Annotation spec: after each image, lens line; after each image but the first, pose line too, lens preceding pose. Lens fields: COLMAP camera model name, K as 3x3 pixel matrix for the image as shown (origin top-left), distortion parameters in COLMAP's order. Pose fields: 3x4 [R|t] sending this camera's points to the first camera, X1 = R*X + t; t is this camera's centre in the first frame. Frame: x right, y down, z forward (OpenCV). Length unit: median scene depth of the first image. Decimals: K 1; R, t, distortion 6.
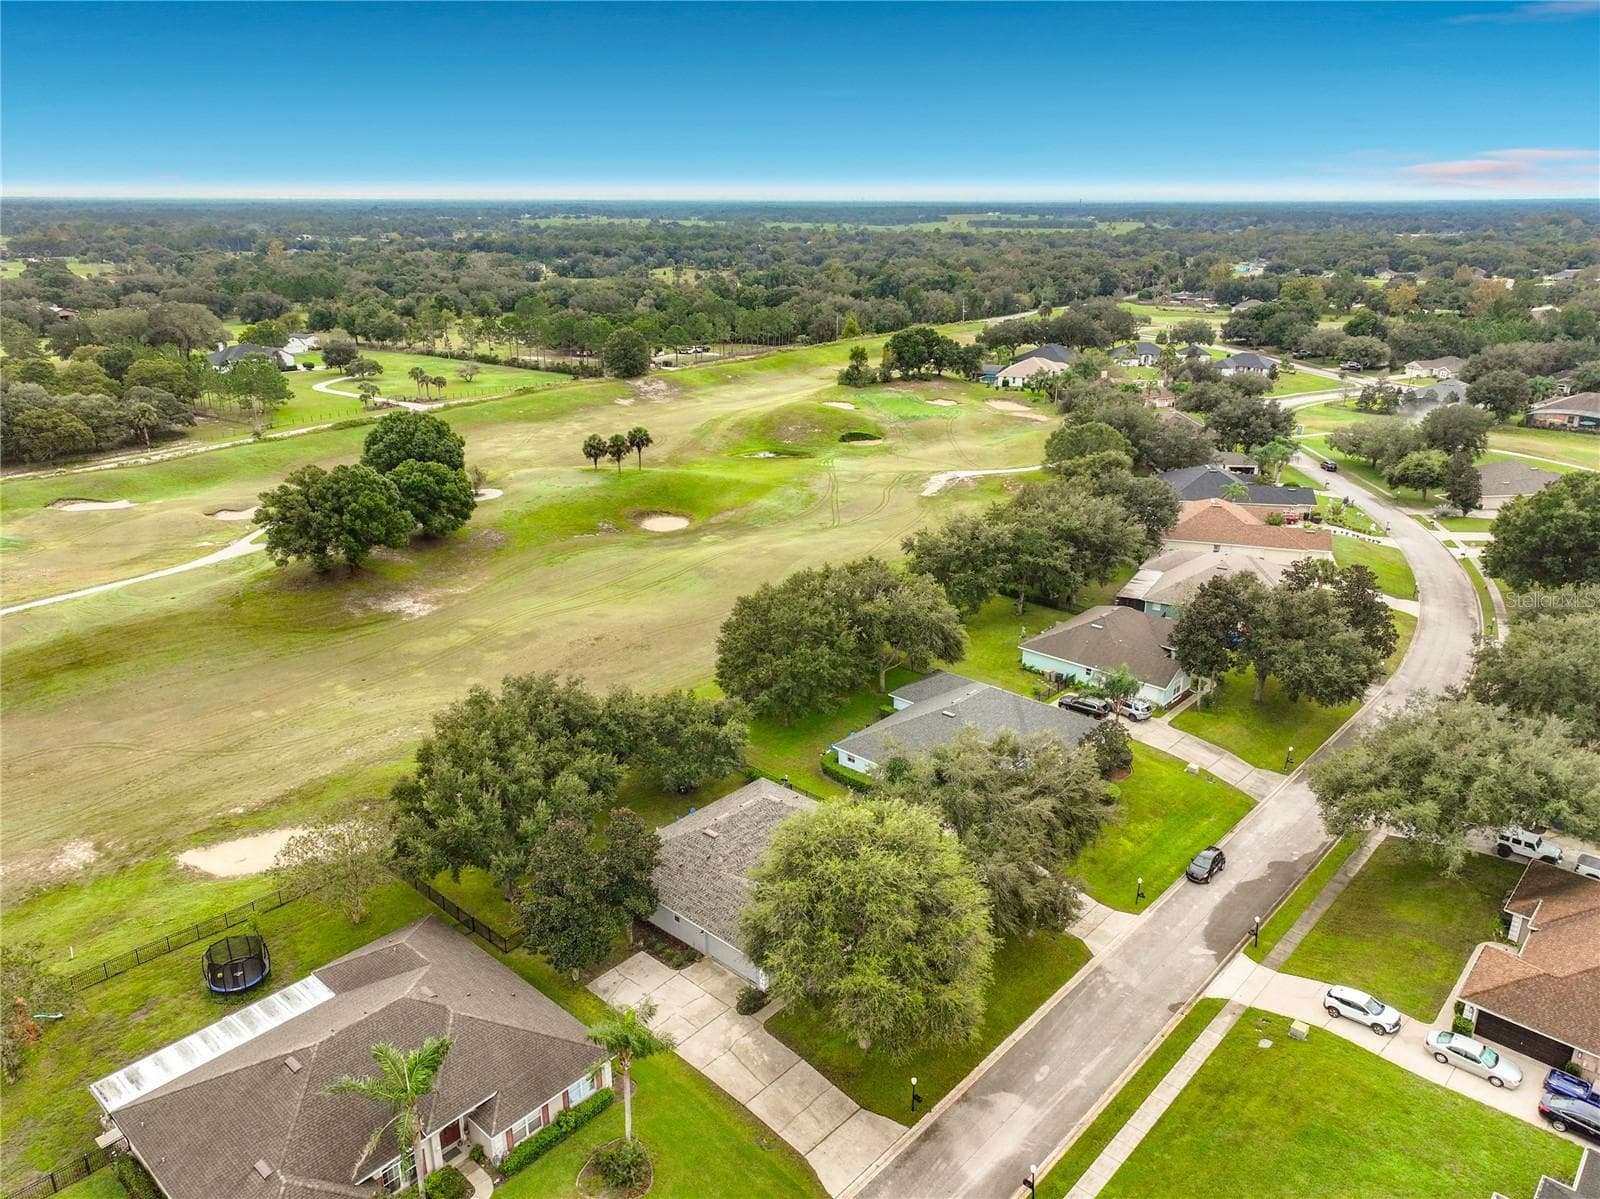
lens RADIAL K [[1148.7, 0, 800.0], [0, 1148.7, 599.5], [0, 0, 1]] dist [0.000240, 0.001531]
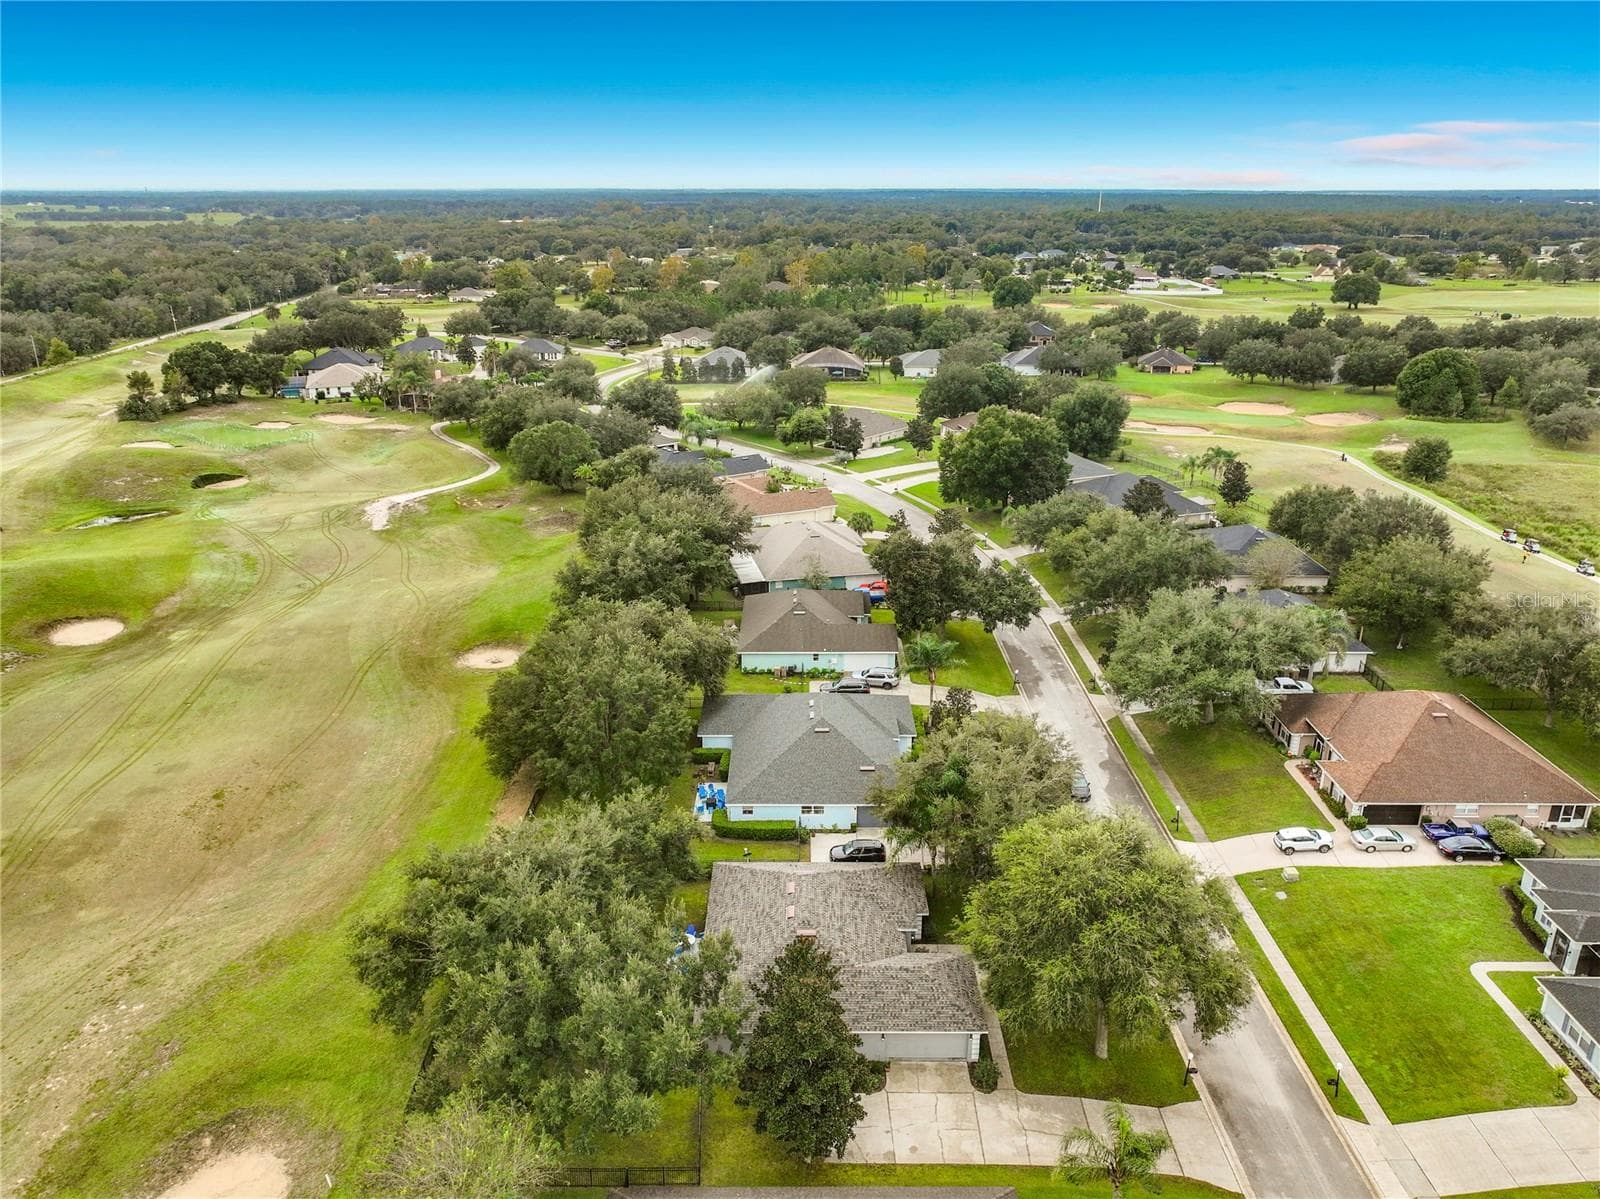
lens RADIAL K [[1148.7, 0, 800.0], [0, 1148.7, 599.5], [0, 0, 1]] dist [0.000240, 0.001531]
pose [[0.733373, -0.229431, 0.639942, -0.247456], [0.223342, 0.970393, 0.091954, -0.051802], [-0.642092, 0.075490, 0.762902, 0.139514]]
